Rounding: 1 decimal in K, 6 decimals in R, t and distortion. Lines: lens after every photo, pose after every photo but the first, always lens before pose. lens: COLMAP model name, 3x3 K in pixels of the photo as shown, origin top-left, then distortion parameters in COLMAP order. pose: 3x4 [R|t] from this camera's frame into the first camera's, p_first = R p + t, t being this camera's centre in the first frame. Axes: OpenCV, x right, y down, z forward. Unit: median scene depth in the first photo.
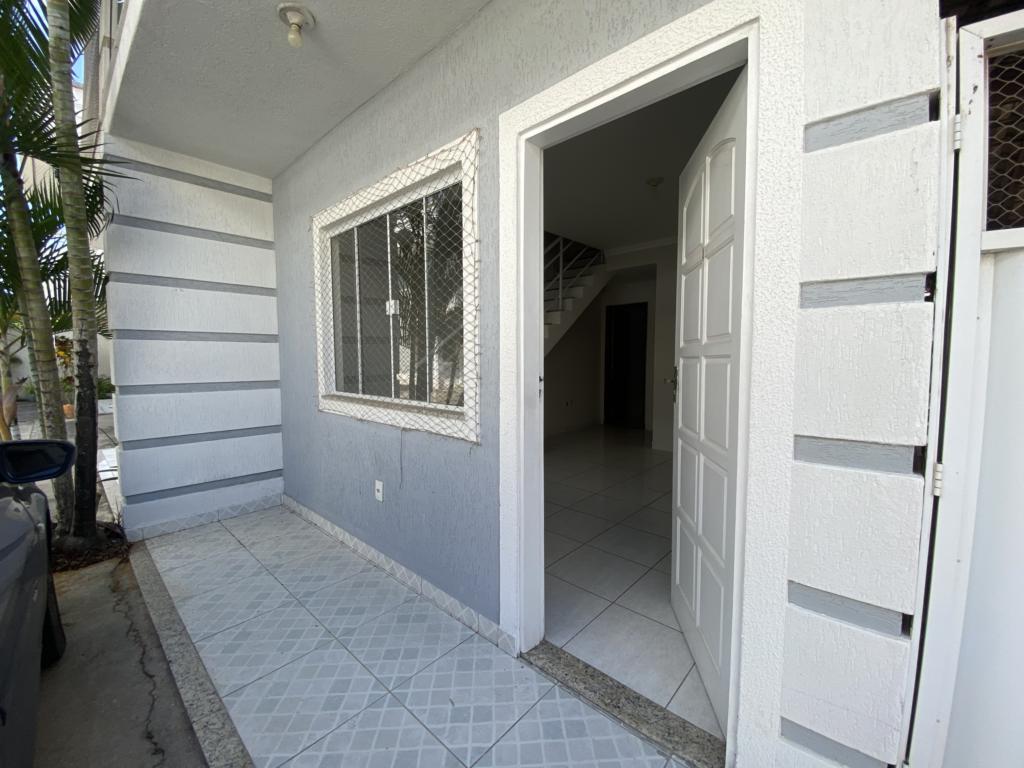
lens RADIAL K [[413.9, 0, 508.3], [0, 413.9, 384.8], [0, 0, 1]] dist [0.052554, -0.037706]
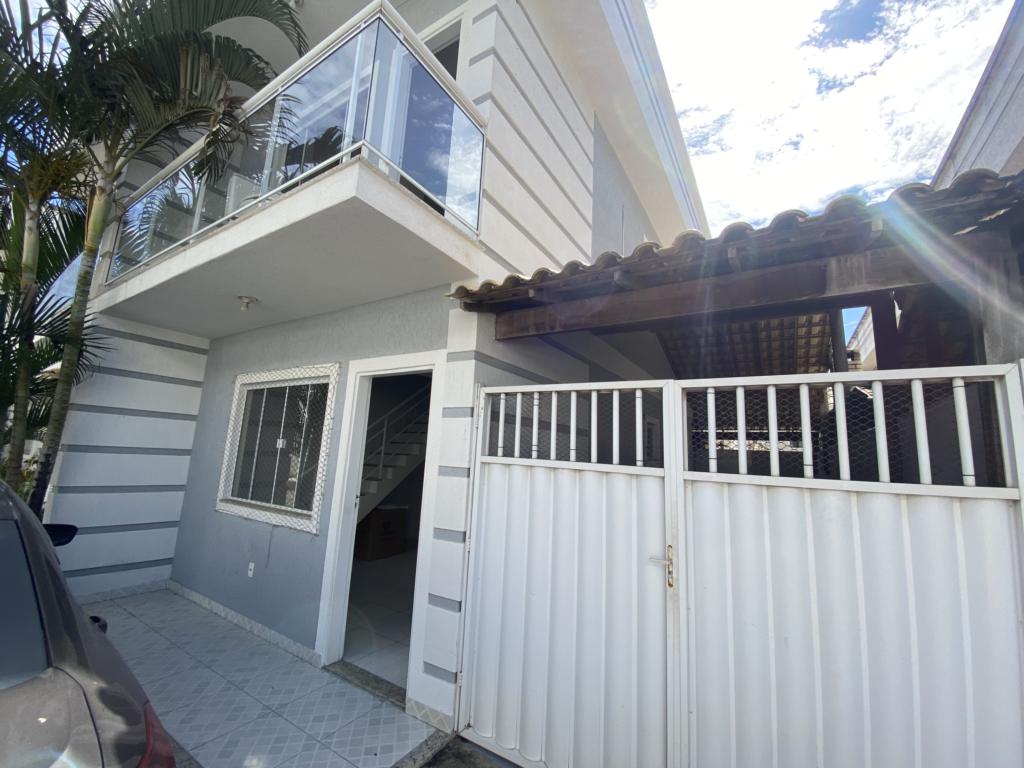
lens RADIAL K [[419.0, 0, 512.0], [0, 419.0, 384.0], [0, 0, 1]] dist [0.020090, -0.017745]
pose [[0.981529, 0.077820, 0.174769, 0.305681], [-0.035193, 0.971386, -0.234884, -0.068620], [-0.188046, 0.224395, 0.956183, -0.797012]]
